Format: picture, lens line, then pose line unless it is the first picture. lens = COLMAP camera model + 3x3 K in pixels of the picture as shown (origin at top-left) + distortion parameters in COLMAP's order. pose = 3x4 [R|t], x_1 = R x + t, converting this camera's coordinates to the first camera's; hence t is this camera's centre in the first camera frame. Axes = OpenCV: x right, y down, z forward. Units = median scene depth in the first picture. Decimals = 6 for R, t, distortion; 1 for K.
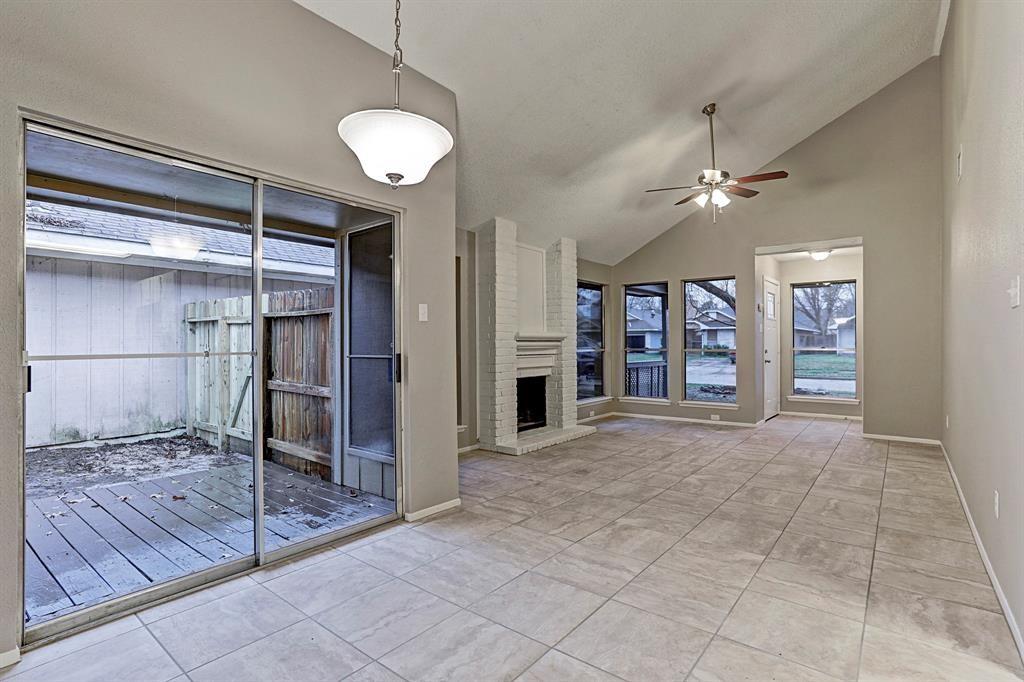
lens RADIAL K [[499.0, 0, 527.3], [0, 499.0, 340.5], [0, 0, 1]] dist [-0.075466, 0.044143]
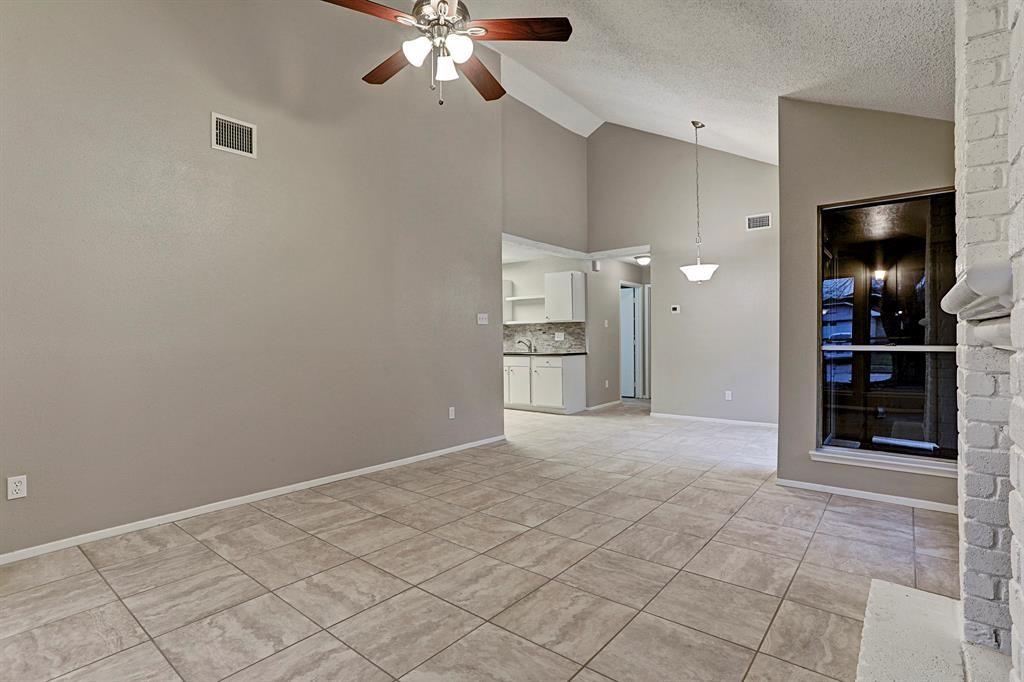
lens RADIAL K [[503.8, 0, 514.1], [0, 503.8, 341.8], [0, 0, 1]] dist [-0.063581, 0.036029]
pose [[-0.999333, 0.013598, 0.033890, 0.371638], [0.013664, 0.999905, 0.001713, 0.010535], [-0.033863, 0.002175, -0.999424, 1.967721]]
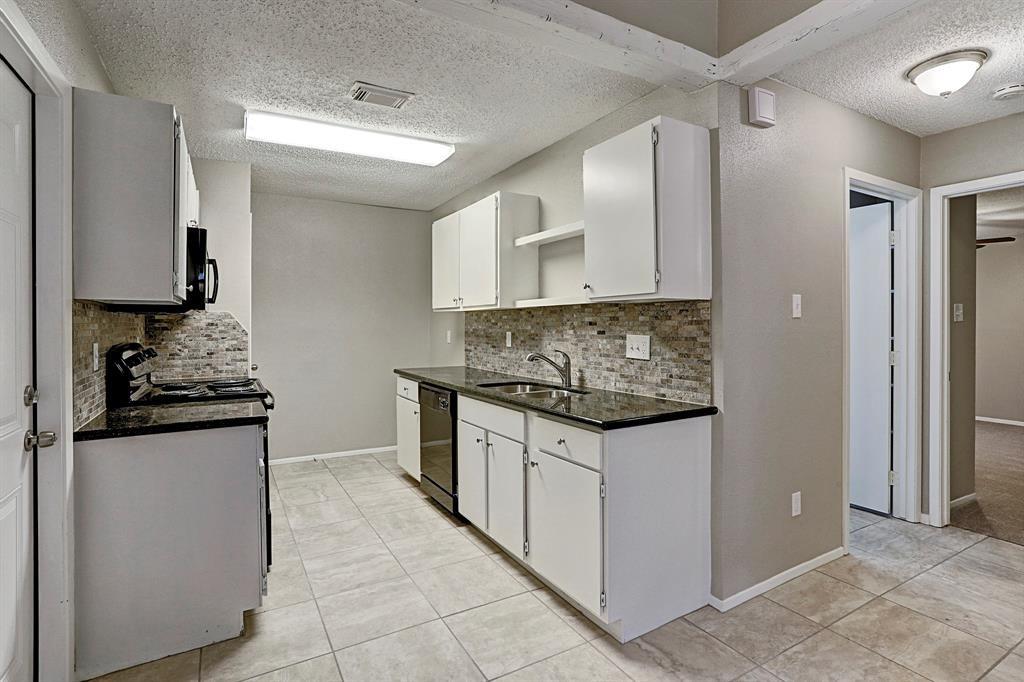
lens RADIAL K [[531.7, 0, 510.6], [0, 531.7, 326.8], [0, 0, 1]] dist [-0.107834, 0.044976]
pose [[-0.917271, 0.006127, 0.398216, 0.120282], [0.008049, 0.999963, 0.003154, -0.035806], [-0.398182, 0.006098, -0.917286, 0.536490]]
